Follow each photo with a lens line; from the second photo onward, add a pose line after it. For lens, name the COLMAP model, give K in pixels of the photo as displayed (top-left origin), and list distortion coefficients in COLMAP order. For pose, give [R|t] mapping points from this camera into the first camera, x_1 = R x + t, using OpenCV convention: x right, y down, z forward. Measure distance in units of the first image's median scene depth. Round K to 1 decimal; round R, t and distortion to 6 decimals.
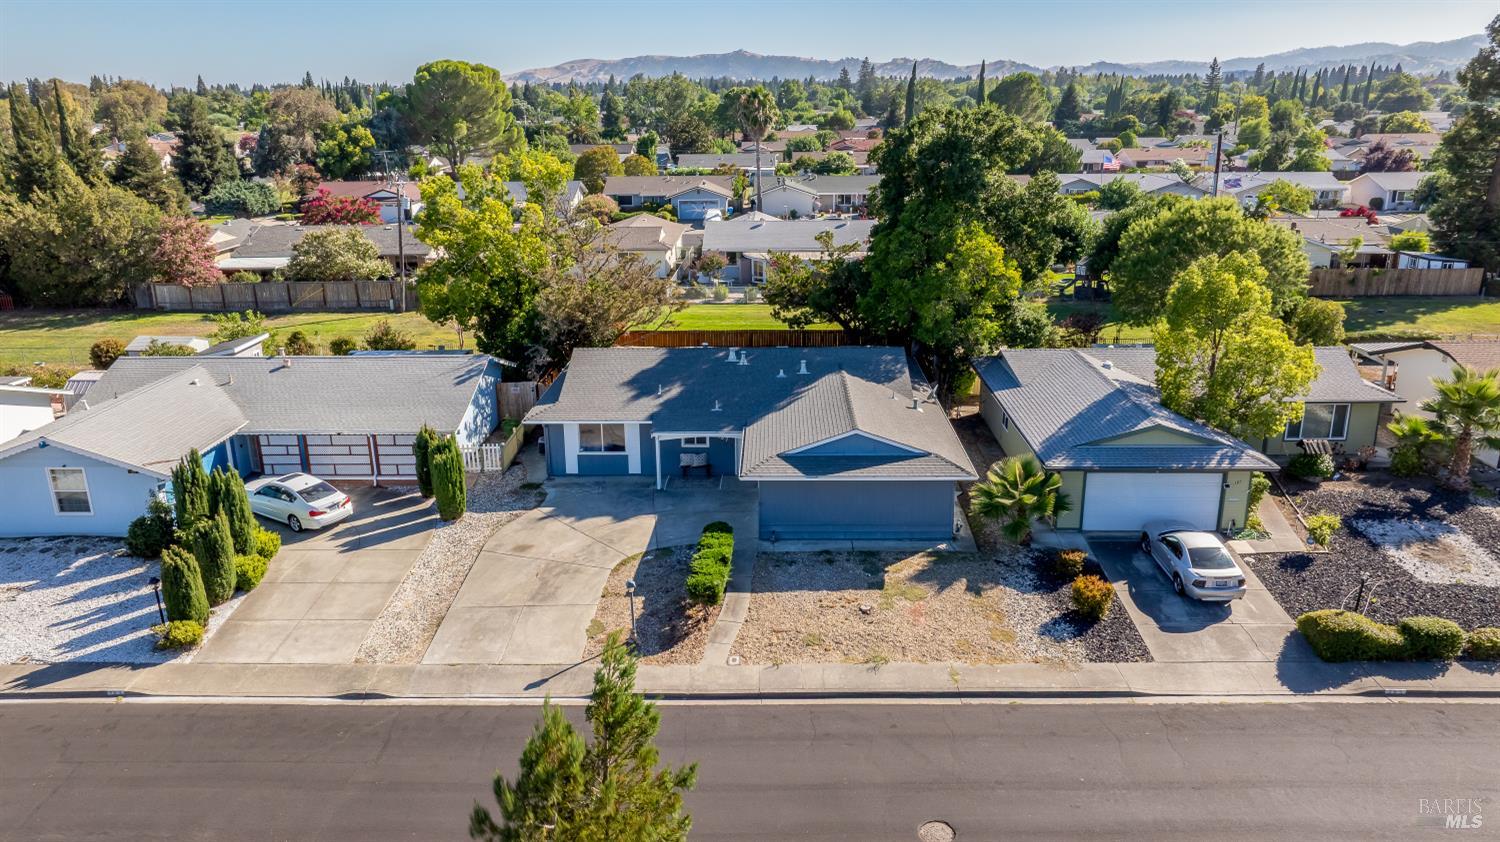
lens RADIAL K [[1033.3, 0, 748.5], [0, 1033.3, 421.5], [0, 0, 1]] dist [-0.026975, -0.005043]
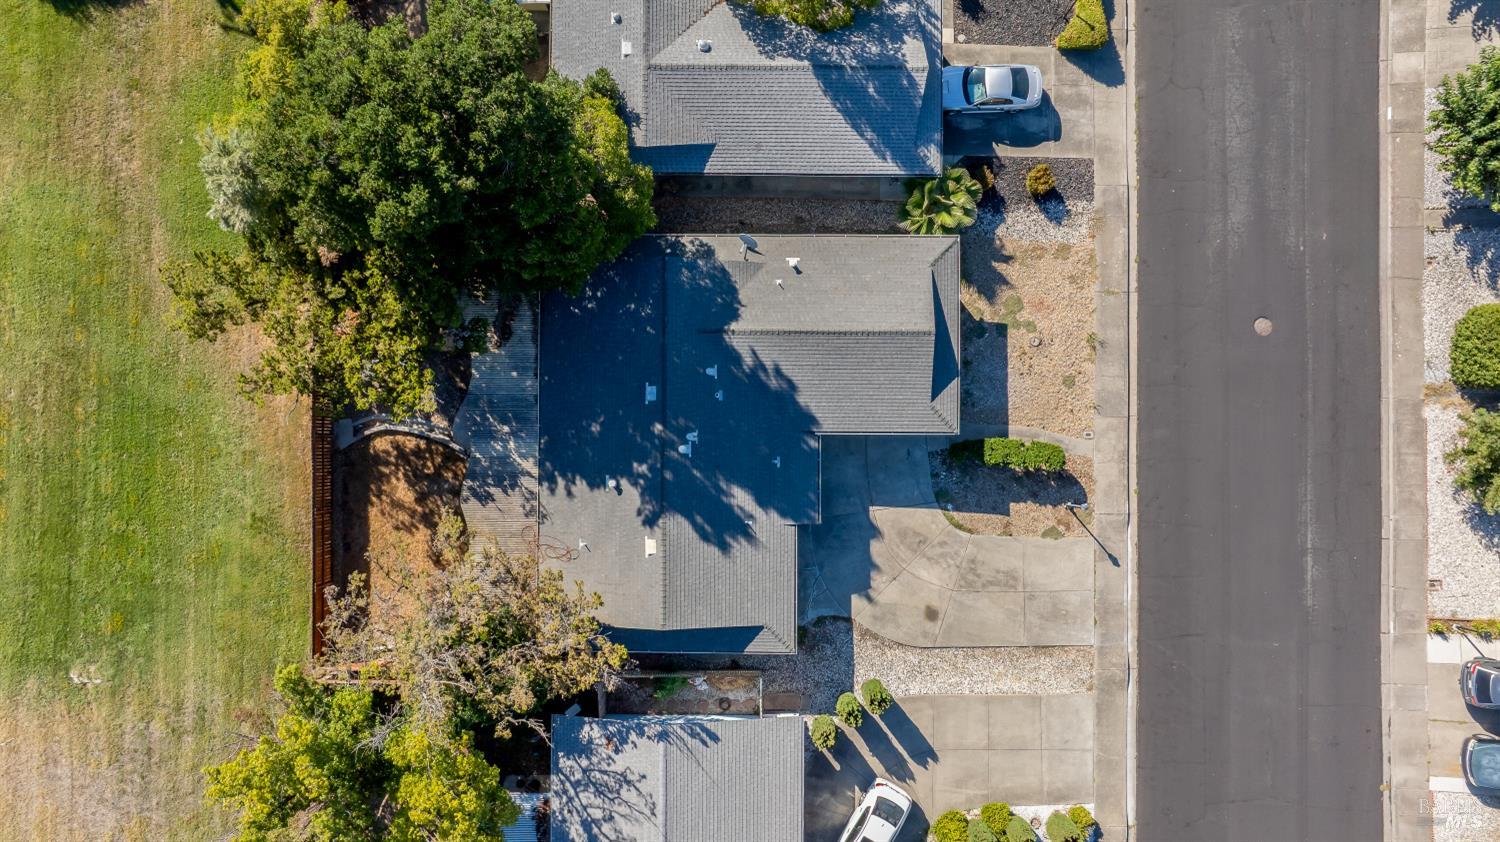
lens RADIAL K [[1033.3, 0, 750.3], [0, 1033.3, 417.8], [0, 0, 1]] dist [-0.026975, -0.005043]
pose [[-0.018914, -0.999562, 0.022743, -0.013566], [0.321782, 0.015451, 0.946688, -1.210135], [-0.946625, 0.025224, 0.321349, 0.881611]]
